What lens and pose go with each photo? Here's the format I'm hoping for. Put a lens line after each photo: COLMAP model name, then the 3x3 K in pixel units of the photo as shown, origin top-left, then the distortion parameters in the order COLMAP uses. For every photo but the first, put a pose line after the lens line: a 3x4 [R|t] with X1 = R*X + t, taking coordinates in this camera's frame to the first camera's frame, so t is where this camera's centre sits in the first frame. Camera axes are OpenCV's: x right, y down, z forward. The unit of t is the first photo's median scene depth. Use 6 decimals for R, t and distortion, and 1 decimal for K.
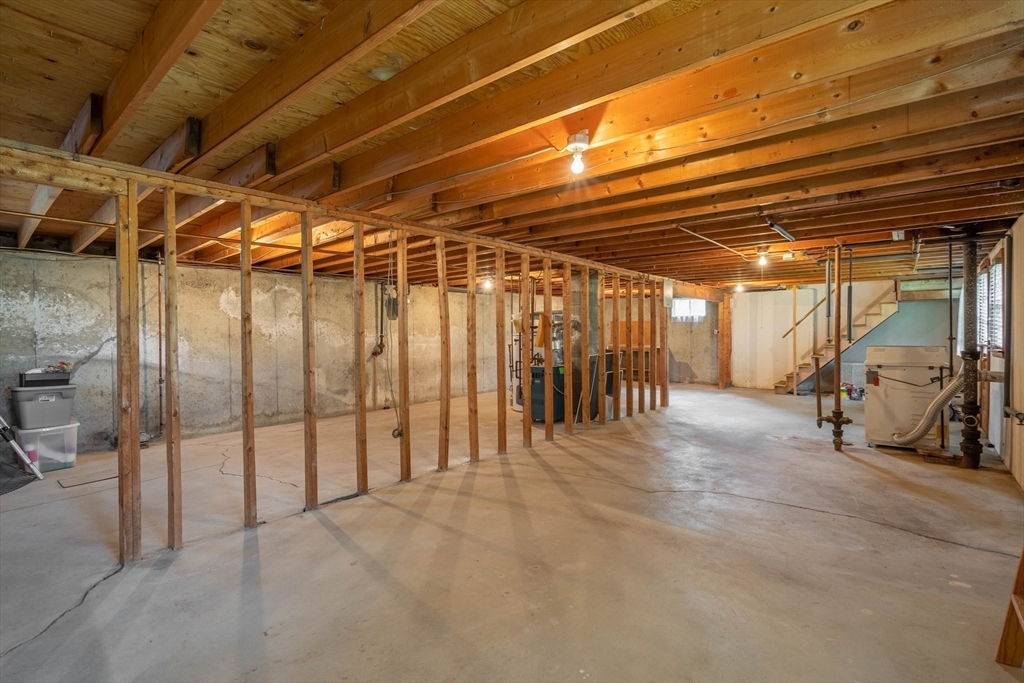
lens RADIAL K [[471.4, 0, 507.8], [0, 471.4, 335.6], [0, 0, 1]] dist [-0.006722, 0.003003]
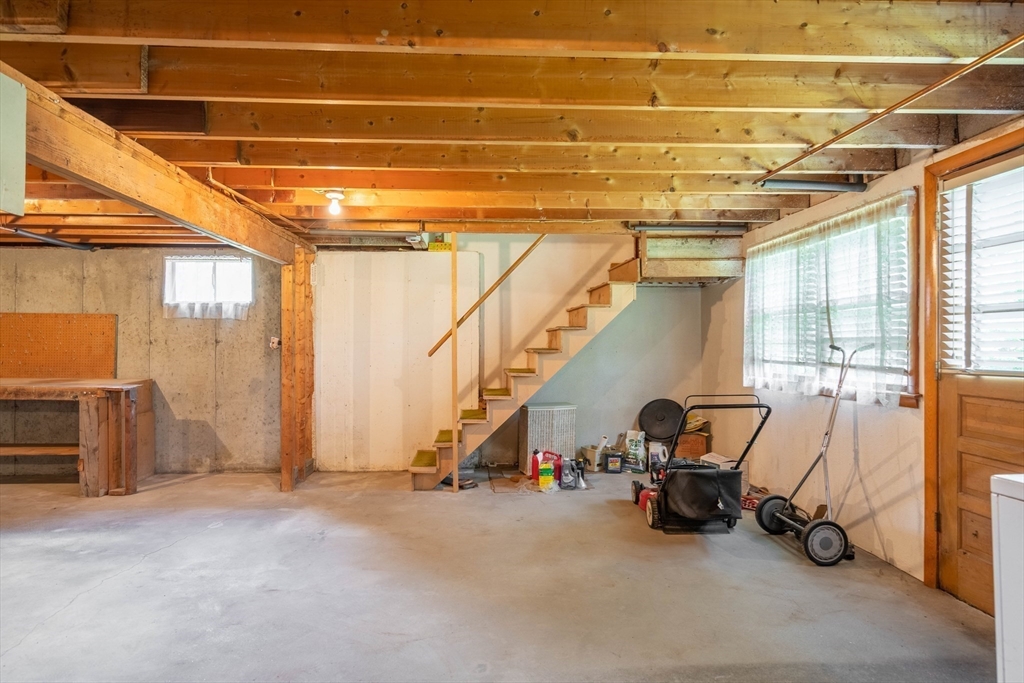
lens RADIAL K [[579.9, 0, 514.5], [0, 579.9, 342.0], [0, 0, 1]] dist [0.004881, -0.001946]
pose [[0.715016, 0.006932, 0.699074, 0.247594], [0.005736, 0.999859, -0.015782, 0.000835], [-0.699085, 0.015295, 0.714875, 0.517292]]
